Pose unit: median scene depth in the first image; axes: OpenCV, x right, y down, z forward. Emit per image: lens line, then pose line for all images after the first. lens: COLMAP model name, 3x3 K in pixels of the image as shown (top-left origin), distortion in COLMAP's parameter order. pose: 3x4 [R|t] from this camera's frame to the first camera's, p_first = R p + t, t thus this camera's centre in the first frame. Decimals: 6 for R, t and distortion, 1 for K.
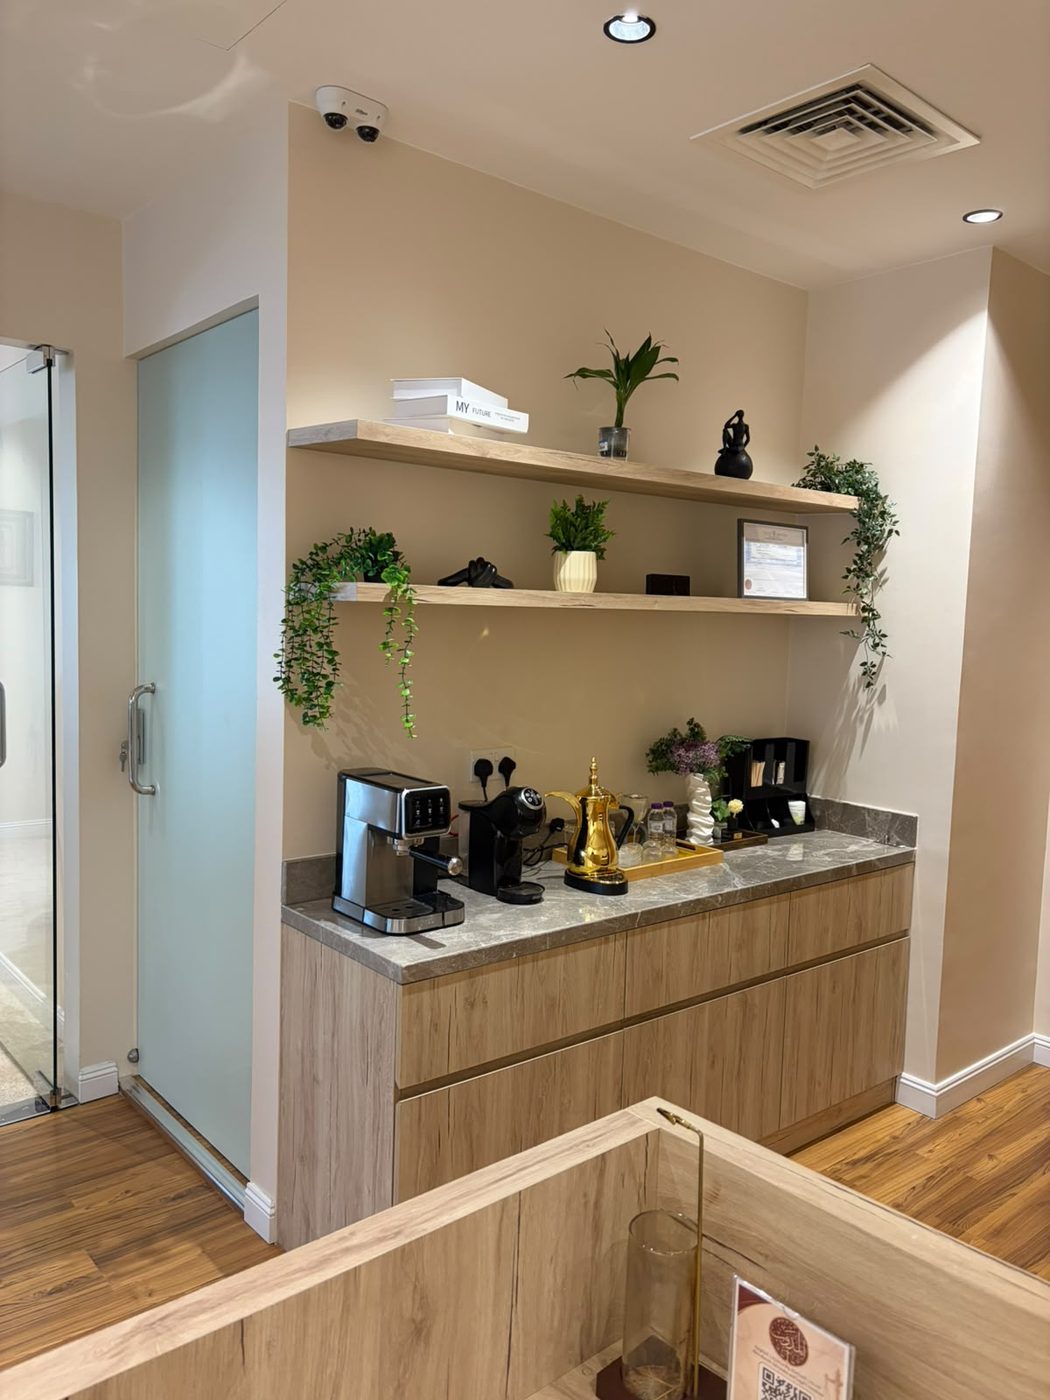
lens RADIAL K [[1055.8, 0, 522.2], [0, 1055.8, 698.5], [0, 0, 1]] dist [0.034006, -0.026979]
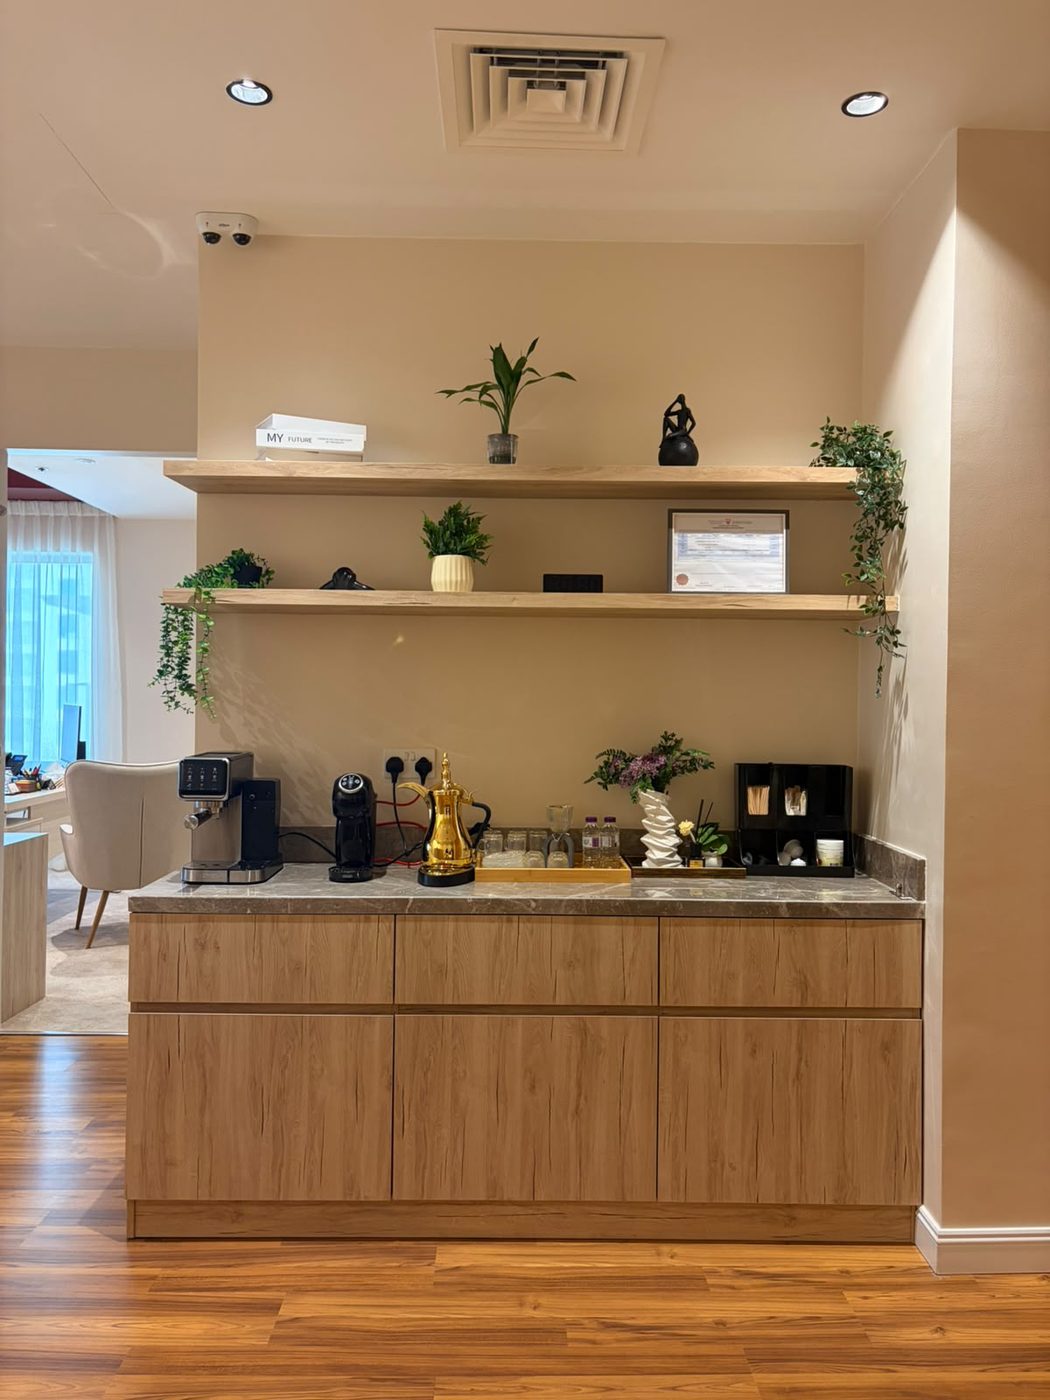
lens RADIAL K [[1055.8, 0, 522.1], [0, 1055.8, 696.6], [0, 0, 1]] dist [0.034006, -0.026979]
pose [[0.775310, -0.023584, -0.631140, 0.733832], [-0.041049, 0.995308, -0.087618, 0.083936], [0.630245, 0.093839, 0.770704, 0.242994]]
